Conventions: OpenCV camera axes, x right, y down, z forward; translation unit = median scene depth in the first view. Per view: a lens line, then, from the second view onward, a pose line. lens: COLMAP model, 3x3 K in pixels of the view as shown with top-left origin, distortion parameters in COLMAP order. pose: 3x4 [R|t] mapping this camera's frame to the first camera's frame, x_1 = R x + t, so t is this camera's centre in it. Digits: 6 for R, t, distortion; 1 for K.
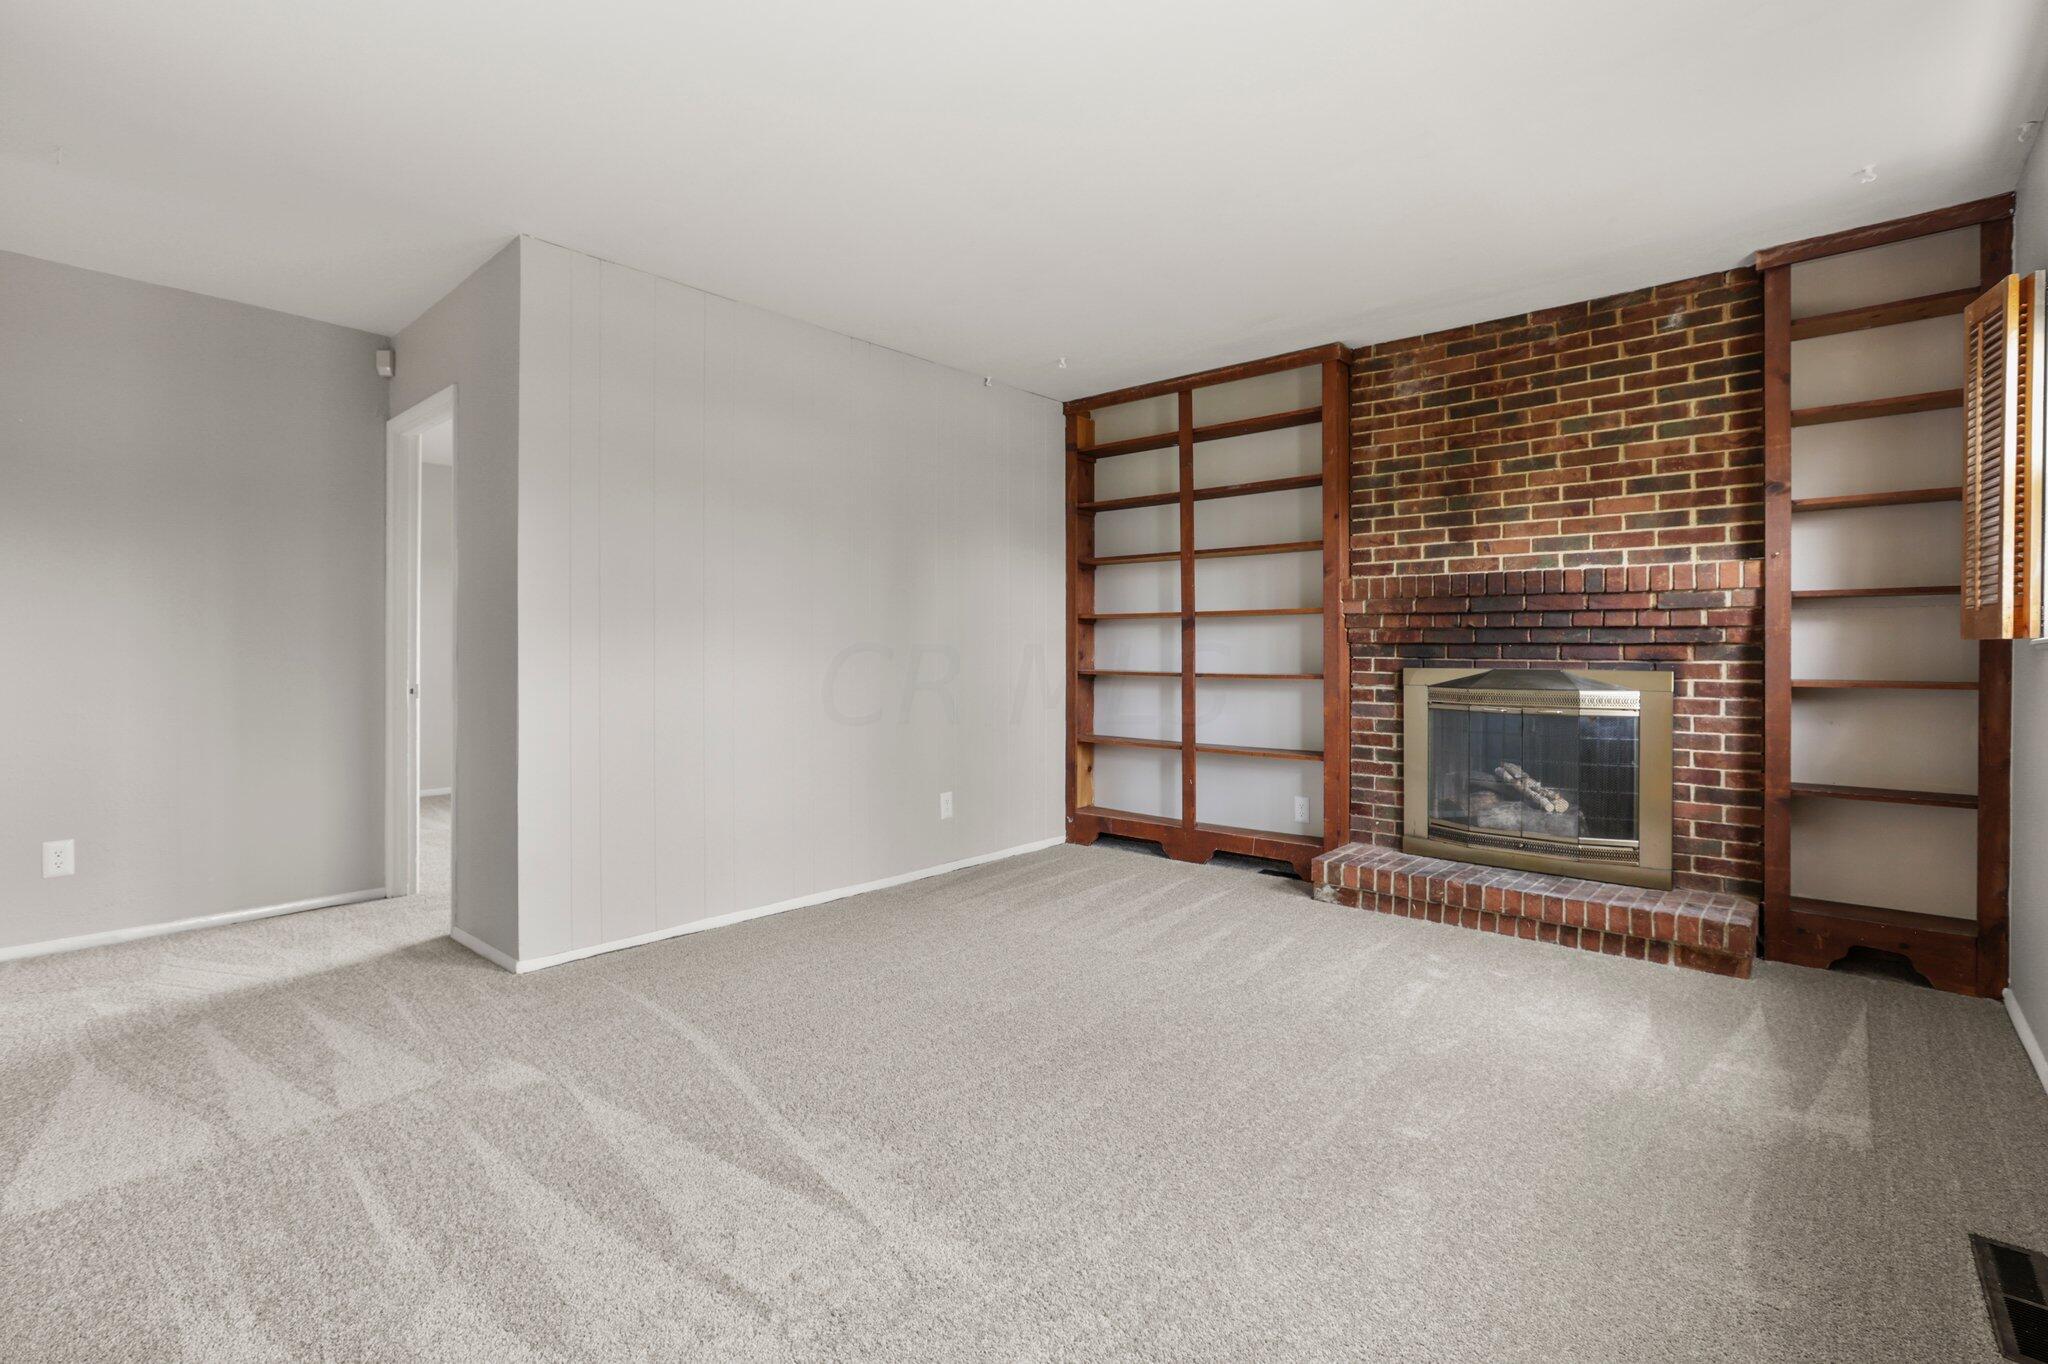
lens RADIAL K [[936.0, 0, 1025.2], [0, 936.0, 653.2], [0, 0, 1]] dist [-0.002108, 0.000038]
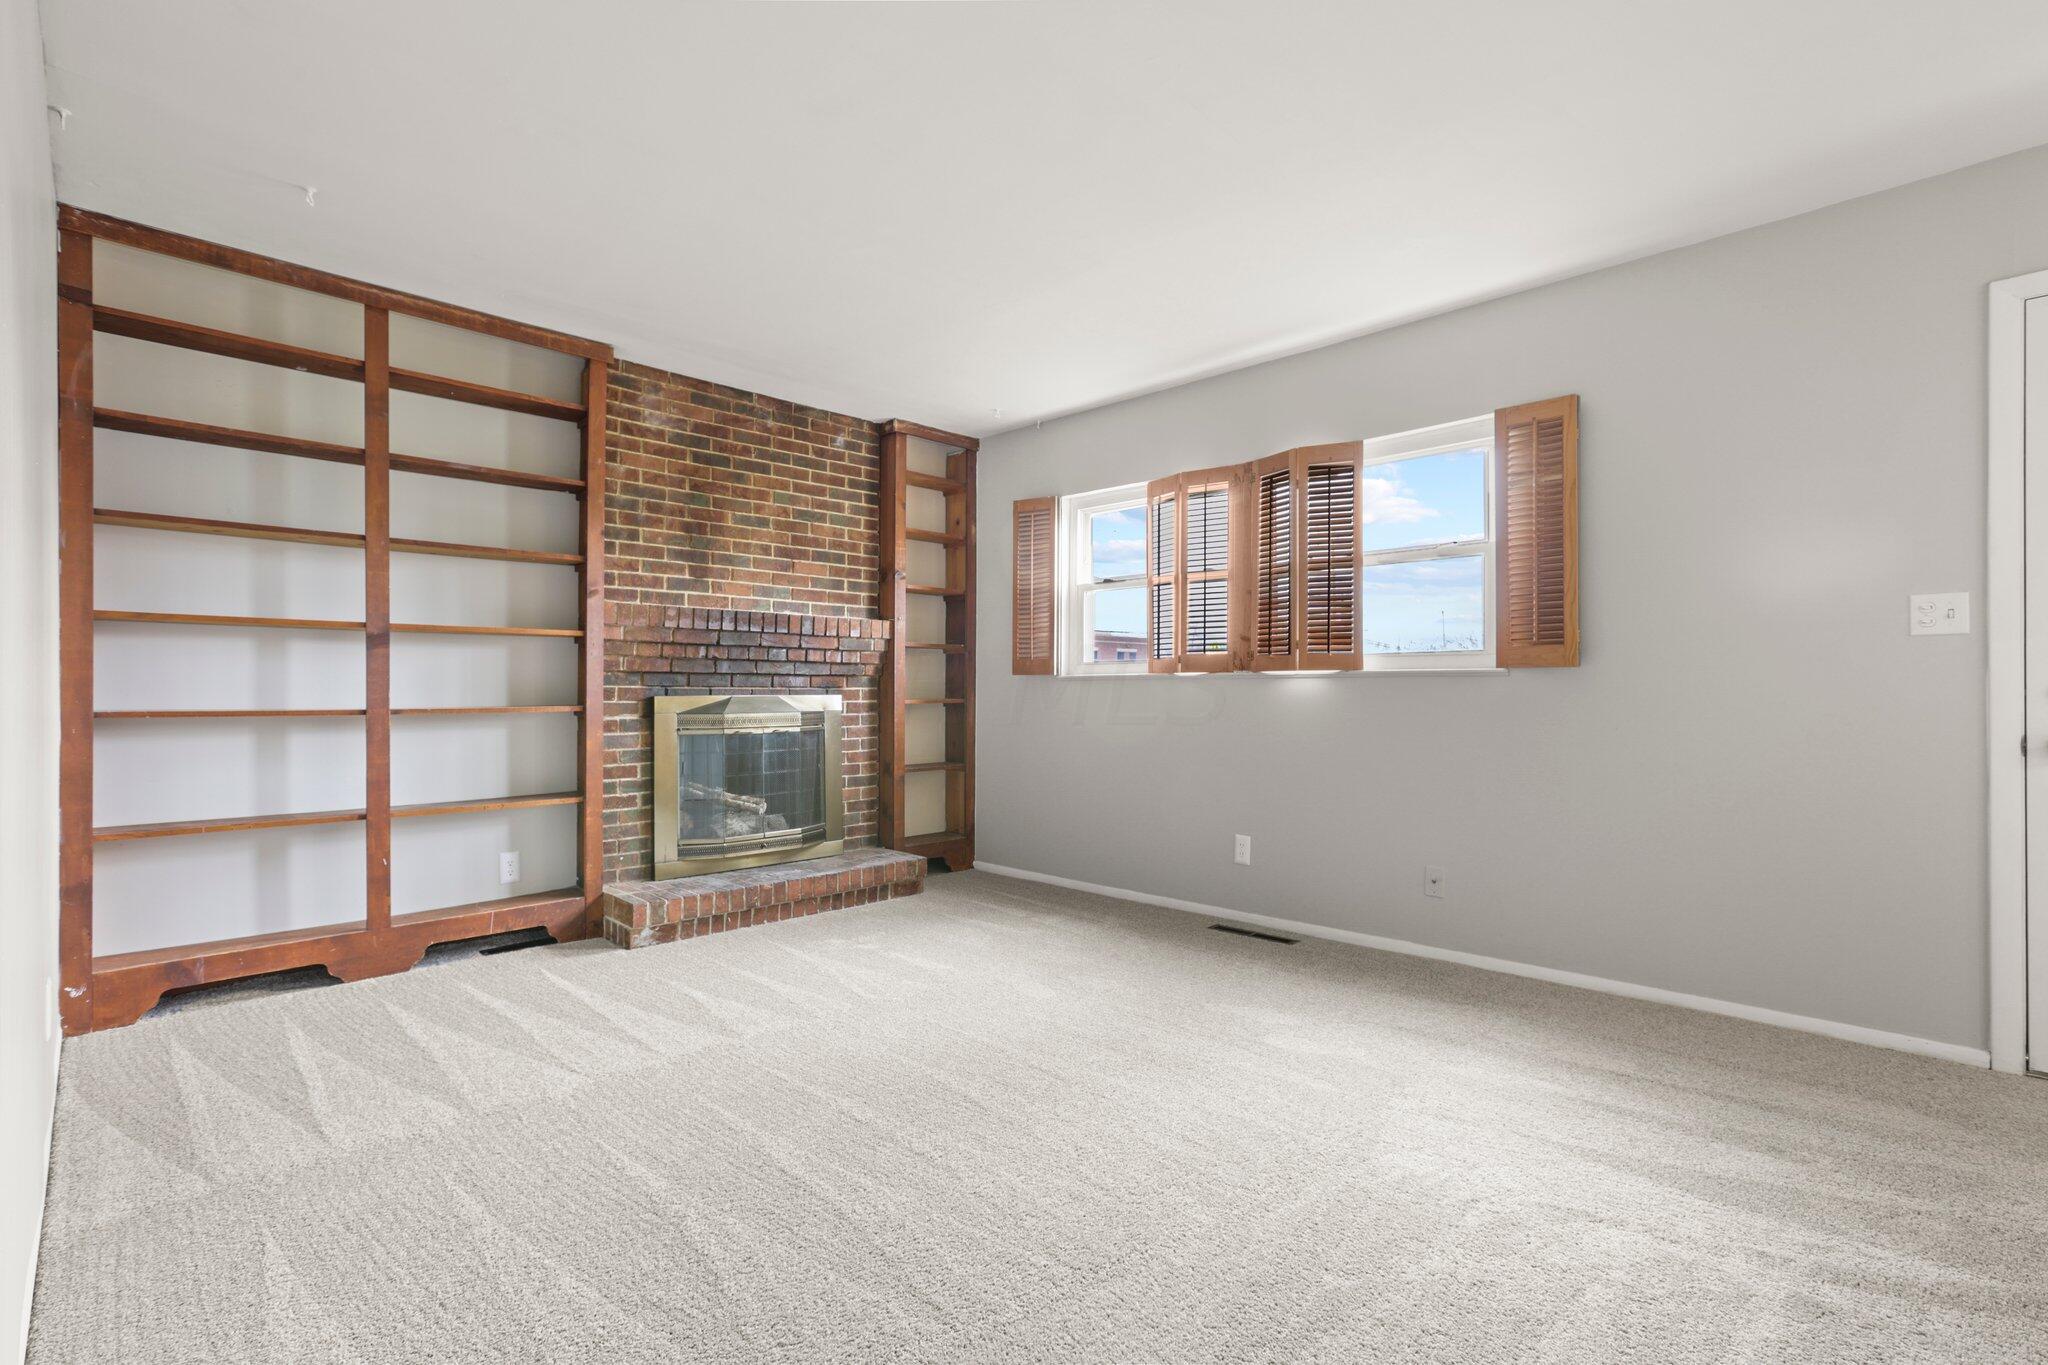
lens RADIAL K [[927.1, 0, 1024.1], [0, 927.1, 688.2], [0, 0, 1]] dist [-0.041350, 0.017890]
pose [[0.070505, -0.004468, 0.997501, -0.571872], [-0.000477, 0.999990, 0.004513, 0.002203], [-0.997511, -0.000794, 0.070502, 0.556613]]
